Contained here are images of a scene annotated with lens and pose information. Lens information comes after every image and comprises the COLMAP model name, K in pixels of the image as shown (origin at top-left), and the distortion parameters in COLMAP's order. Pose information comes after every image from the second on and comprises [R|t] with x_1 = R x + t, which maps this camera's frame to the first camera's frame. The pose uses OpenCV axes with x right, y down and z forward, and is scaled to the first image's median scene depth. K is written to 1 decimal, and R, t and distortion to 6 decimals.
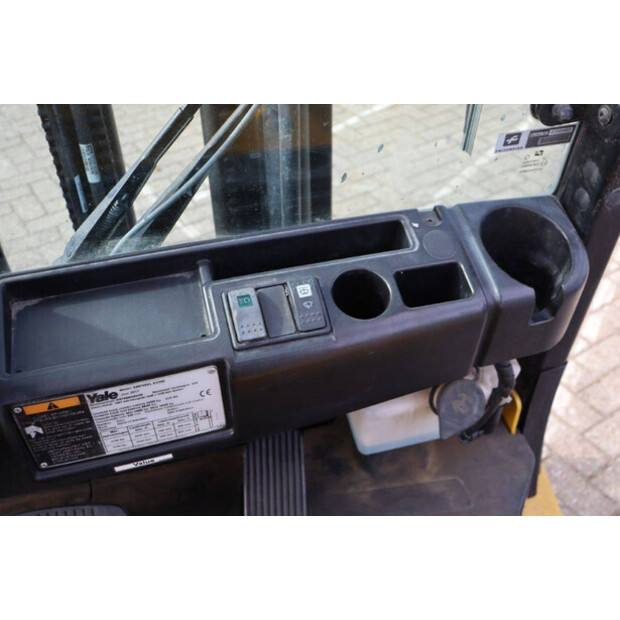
lens RADIAL K [[660.6, 0, 310.0], [0, 660.6, 312.1], [0, 0, 1]] dist [-0.037992, 0.000000]
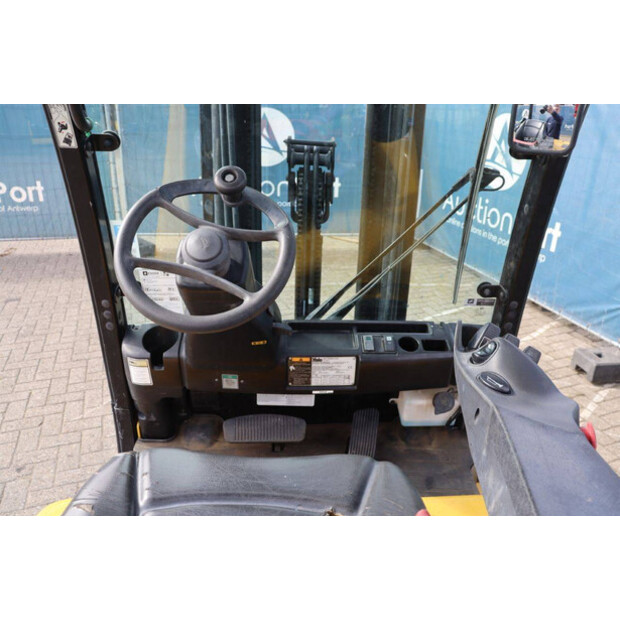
lens RADIAL K [[499.8, 0, 311.3], [0, 499.8, 309.9], [0, 0, 1]] dist [-0.100792, 0.022604]
pose [[0.975191, 0.125895, -0.182078, 0.041565], [-0.175781, 0.940349, -0.291280, 0.549595], [0.134546, 0.316060, 0.939151, -1.146259]]
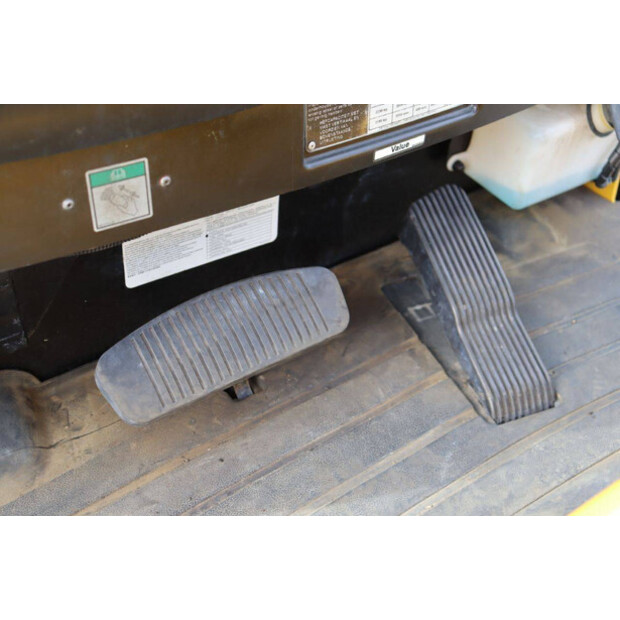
lens RADIAL K [[805.8, 0, 308.5], [0, 805.8, 322.5], [0, 0, 1]] dist [0.045606, 0.000000]
pose [[0.932778, -0.201237, 0.299045, -0.762083], [0.230930, 0.970652, -0.067131, 0.518419], [-0.276759, 0.131677, 0.951875, 0.055689]]
